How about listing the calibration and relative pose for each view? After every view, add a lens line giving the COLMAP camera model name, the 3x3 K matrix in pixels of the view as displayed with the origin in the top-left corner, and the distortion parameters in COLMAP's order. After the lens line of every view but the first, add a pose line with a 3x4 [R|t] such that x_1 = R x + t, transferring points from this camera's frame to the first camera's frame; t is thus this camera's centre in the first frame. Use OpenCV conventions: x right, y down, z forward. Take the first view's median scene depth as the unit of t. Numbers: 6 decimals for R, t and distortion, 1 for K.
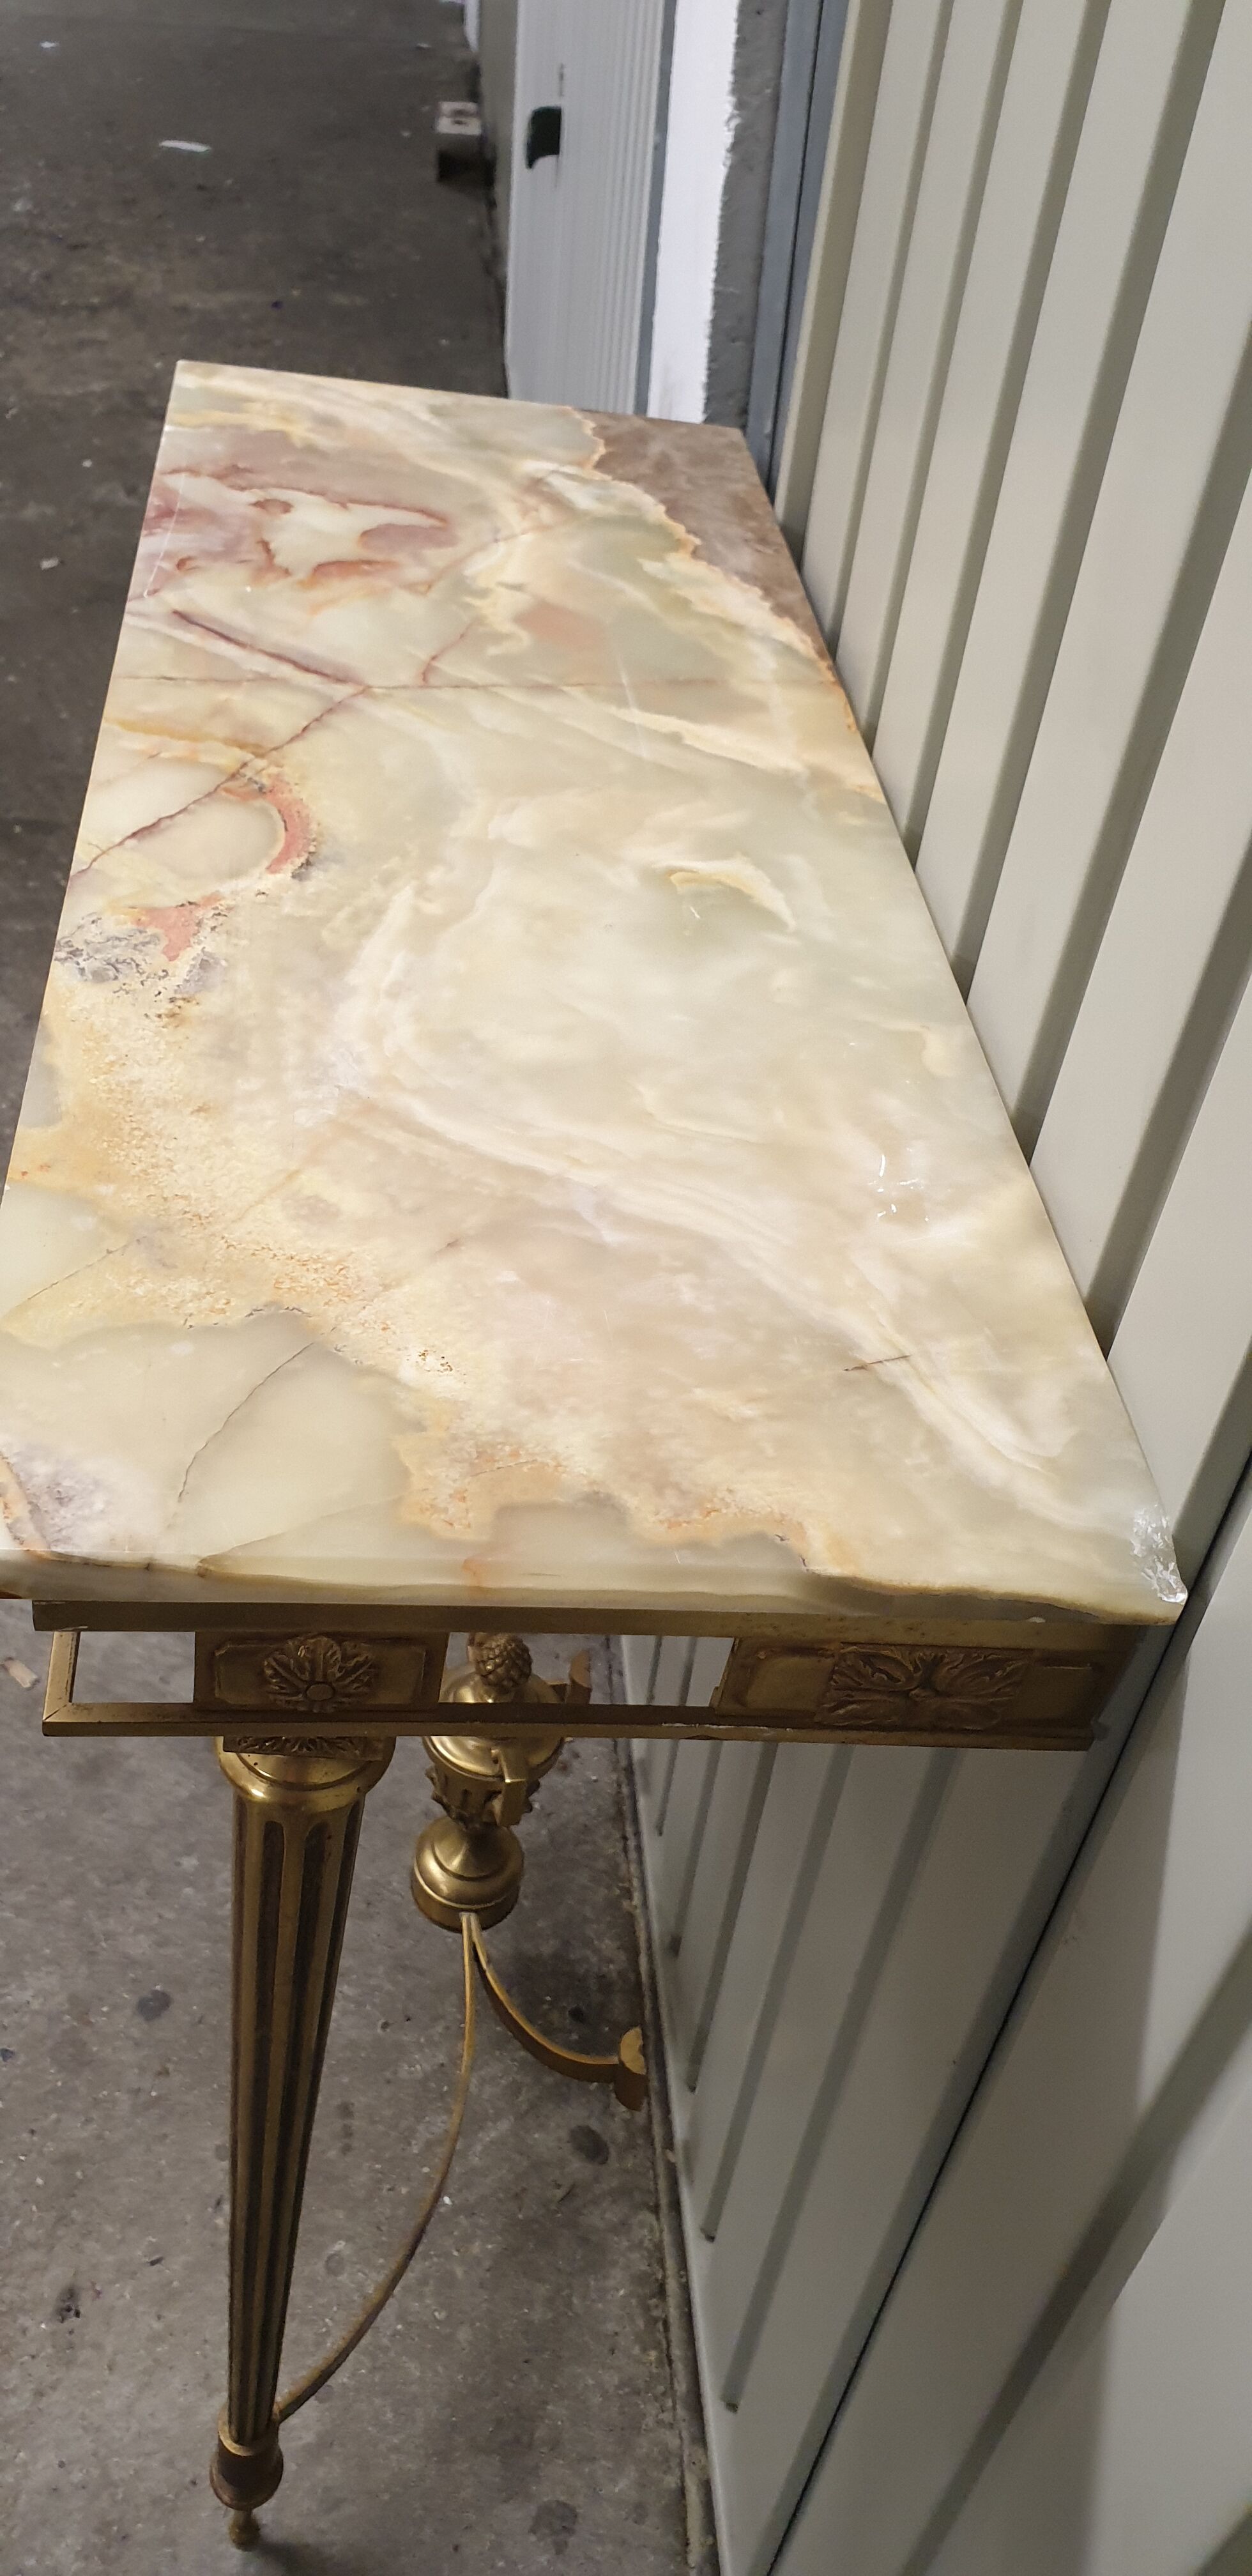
lens RADIAL K [[1919.4, 0, 603.3], [0, 1919.4, 1286.0], [0, 0, 1]] dist [-0.008498, -0.001436]
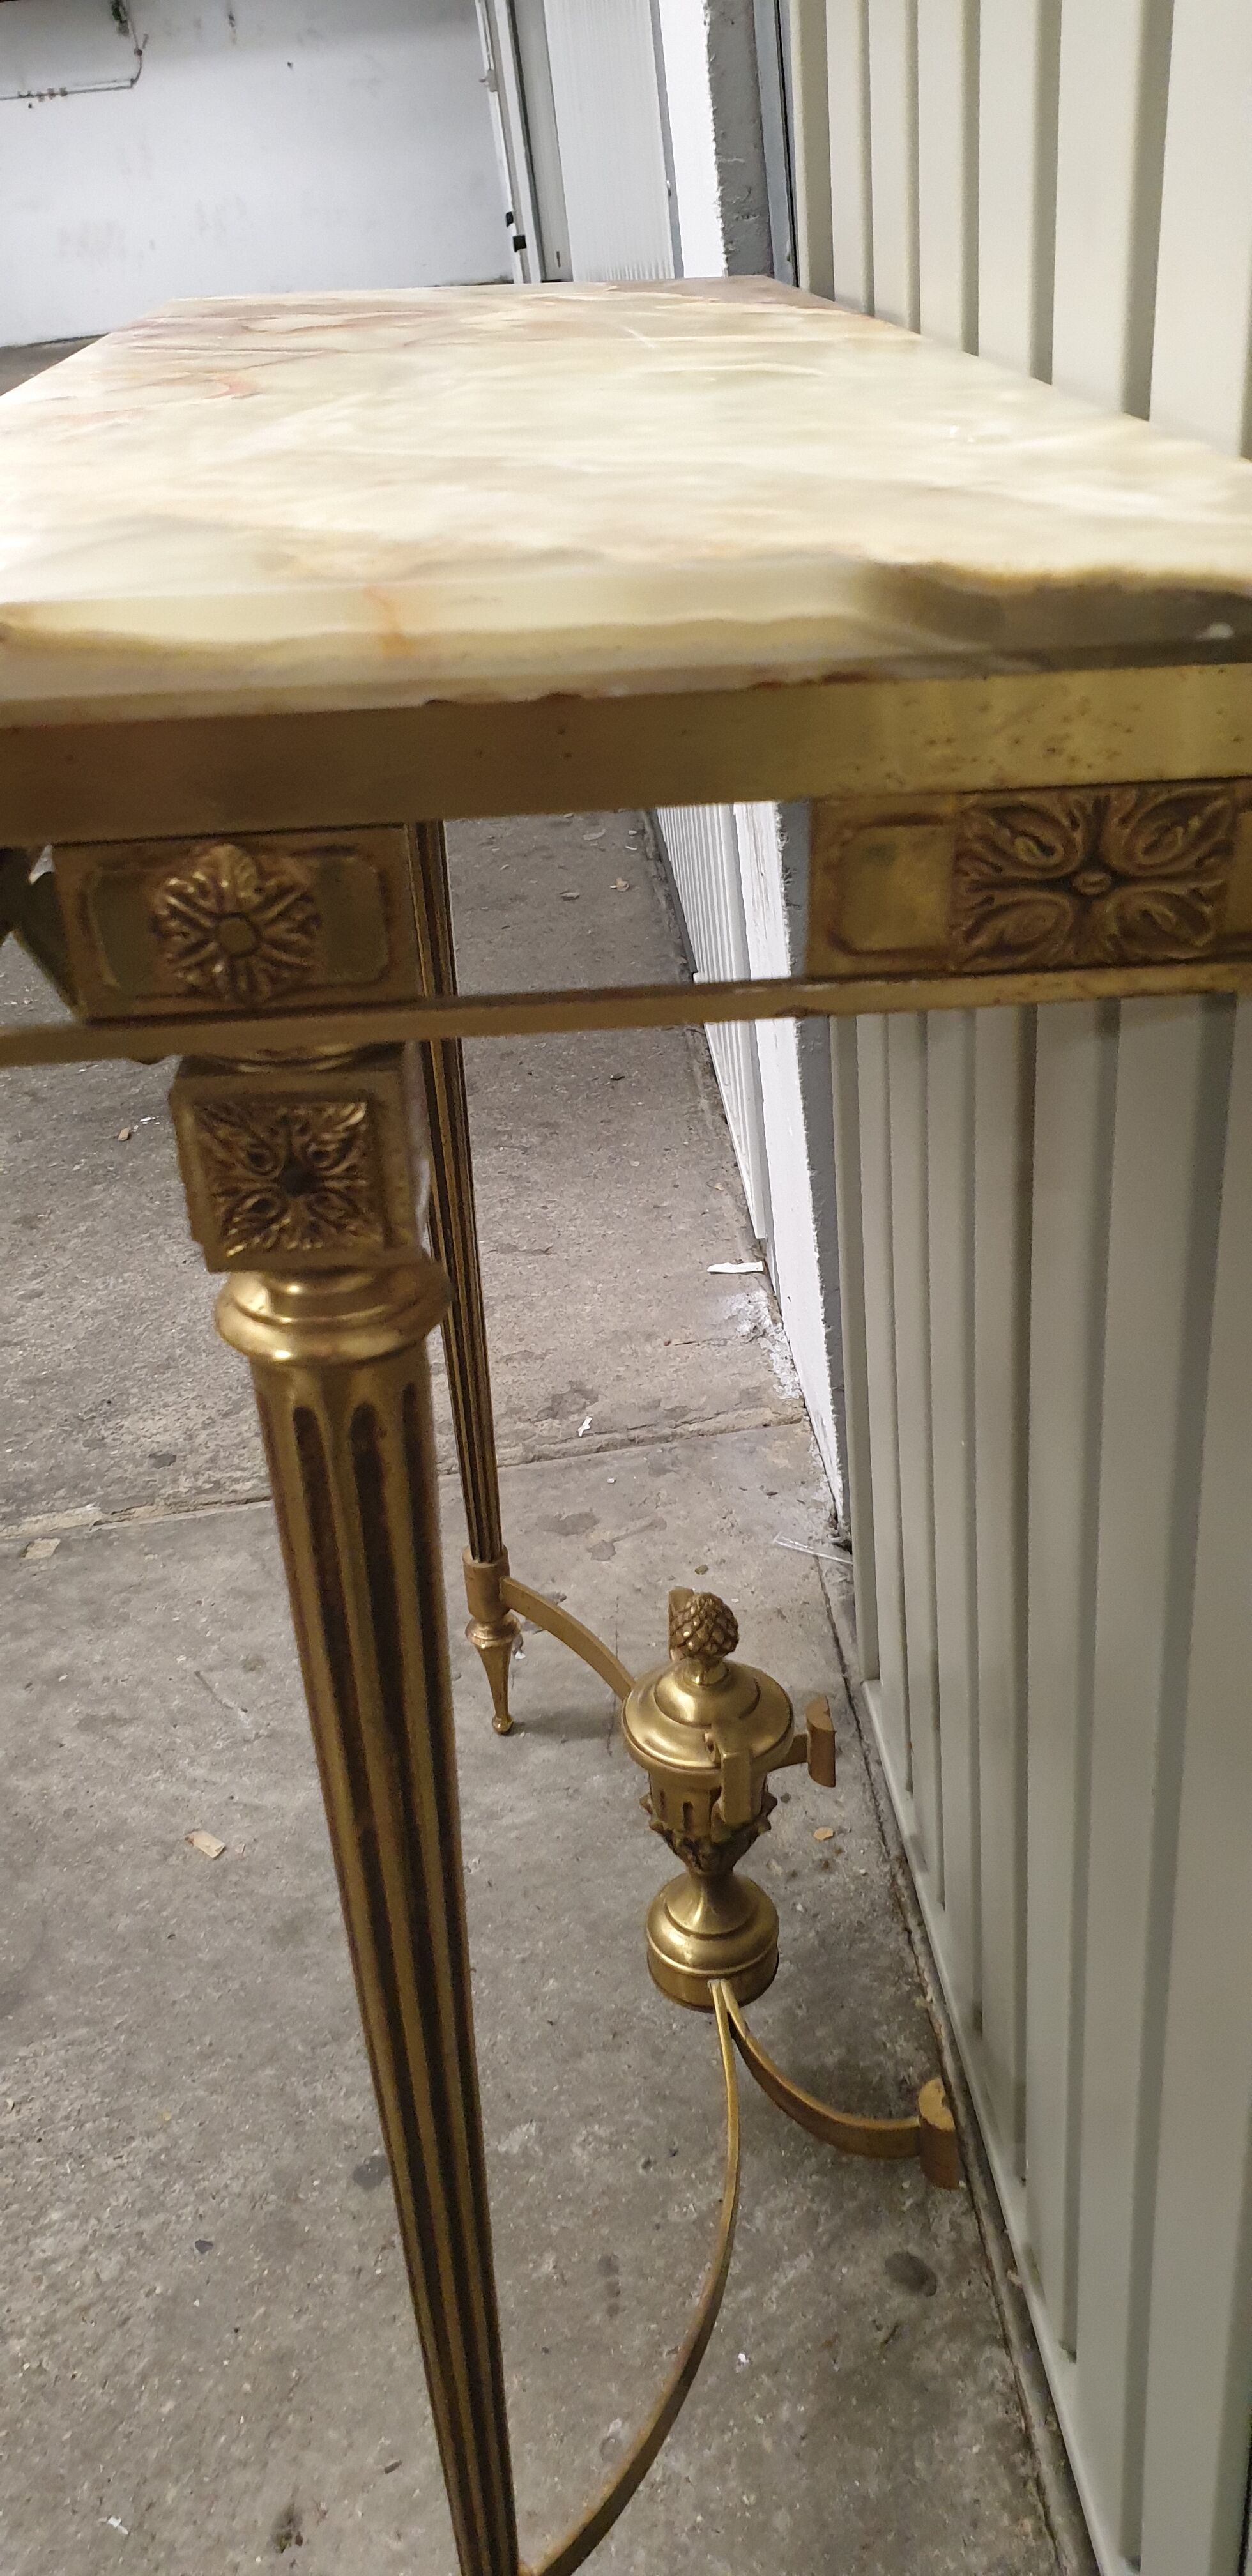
lens RADIAL K [[1900.3, 0, 681.6], [0, 1900.3, 1361.9], [0, 0, 1]] dist [0.005866, -0.001269]
pose [[0.984977, -0.154196, -0.077744, 0.019440], [0.137656, 0.972926, -0.185652, 0.215069], [0.104266, 0.172161, 0.979535, 0.143801]]
